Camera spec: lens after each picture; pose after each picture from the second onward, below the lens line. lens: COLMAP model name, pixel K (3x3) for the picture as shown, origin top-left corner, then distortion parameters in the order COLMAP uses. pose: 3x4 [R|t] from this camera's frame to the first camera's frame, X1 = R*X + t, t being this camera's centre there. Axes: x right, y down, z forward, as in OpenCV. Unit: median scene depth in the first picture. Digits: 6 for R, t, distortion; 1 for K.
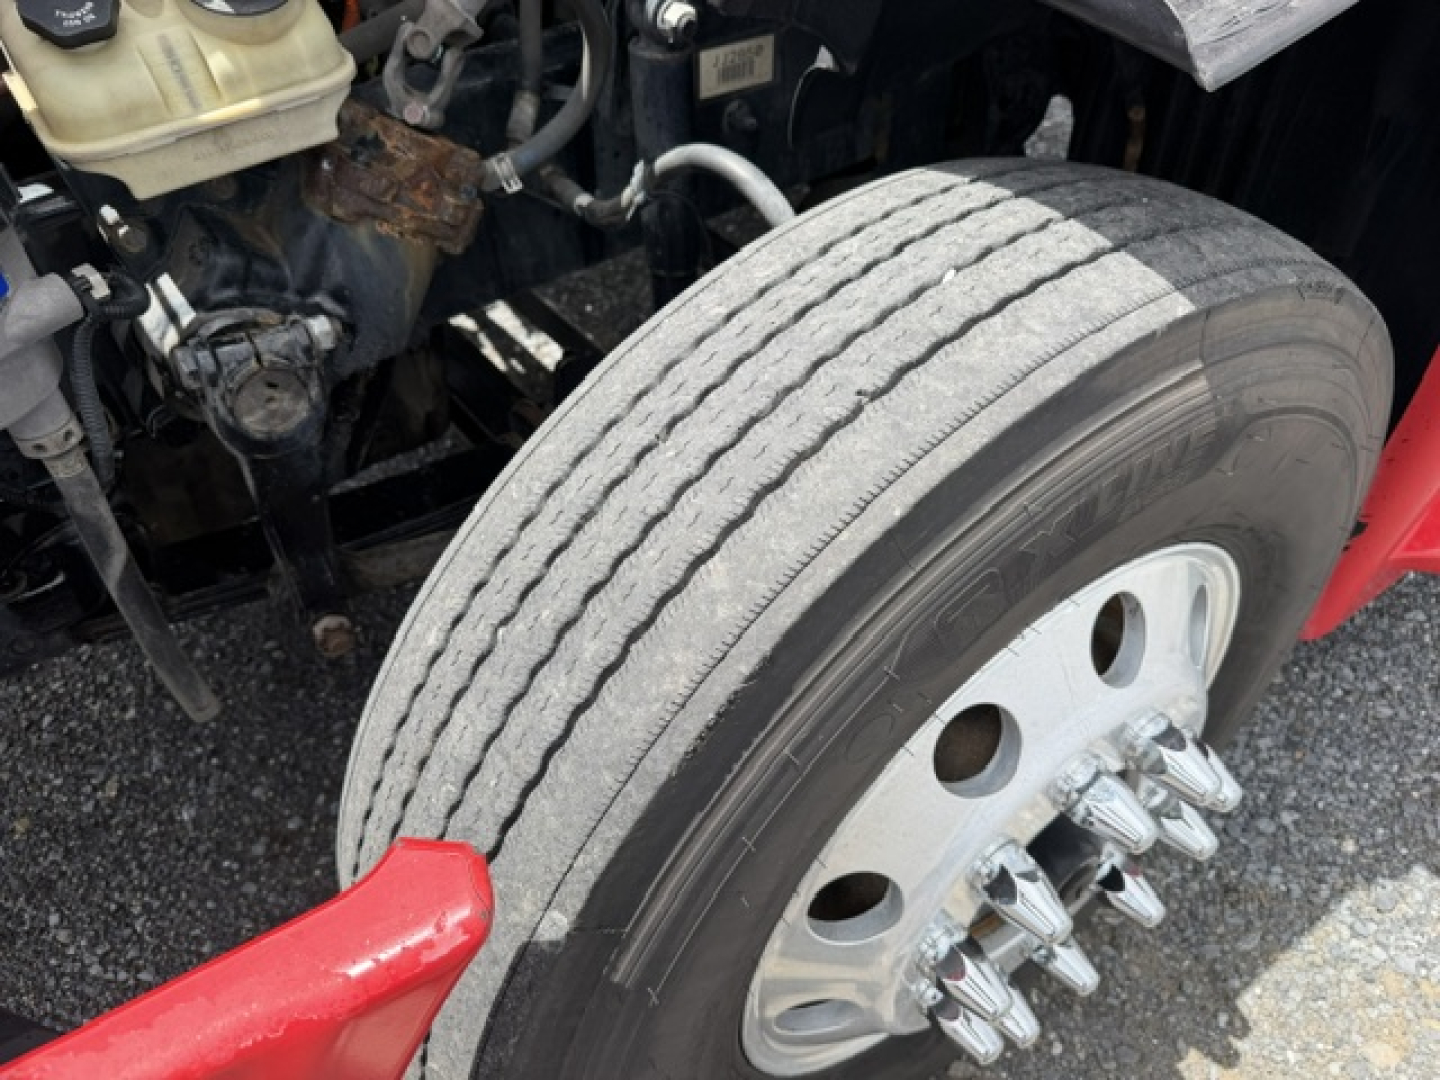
lens RADIAL K [[1043.3, 0, 720.0], [0, 1043.3, 540.0], [0, 0, 1]] dist [0.000933, -0.012799]
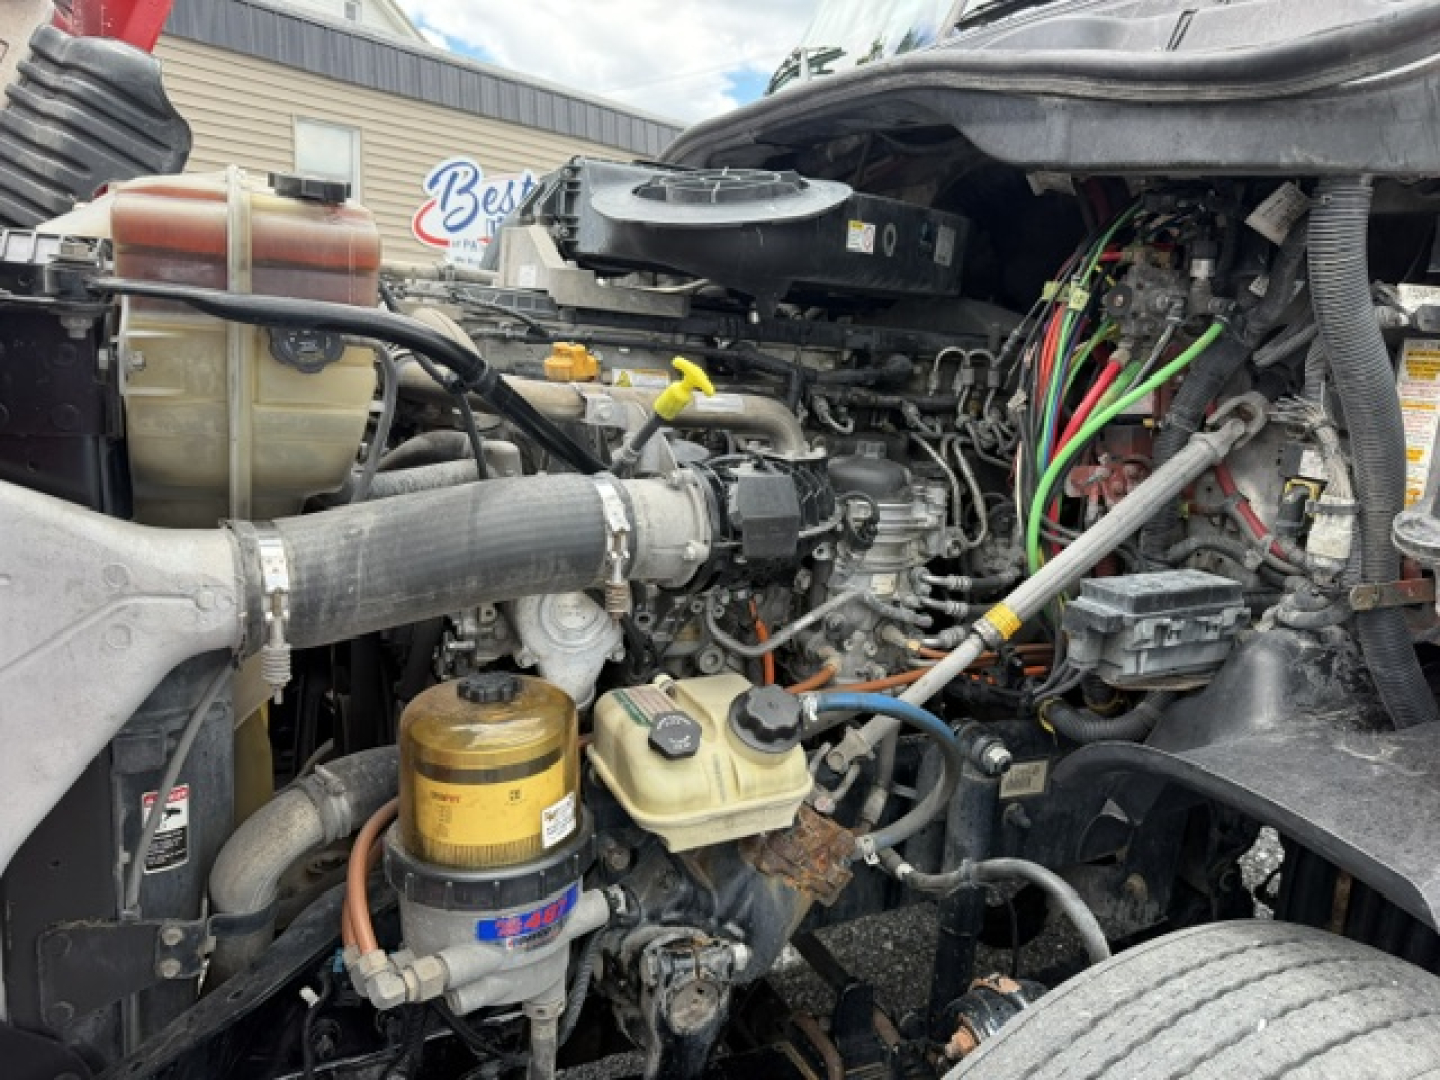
lens RADIAL K [[1086.8, 0, 720.0], [0, 1086.8, 540.0], [0, 0, 1]] dist [0.037752, -0.003268]
pose [[0.981641, 0.128458, -0.140994, -0.282337], [-0.181961, 0.852345, -0.490304, 0.042304], [0.057192, 0.506958, 0.860071, -0.504688]]
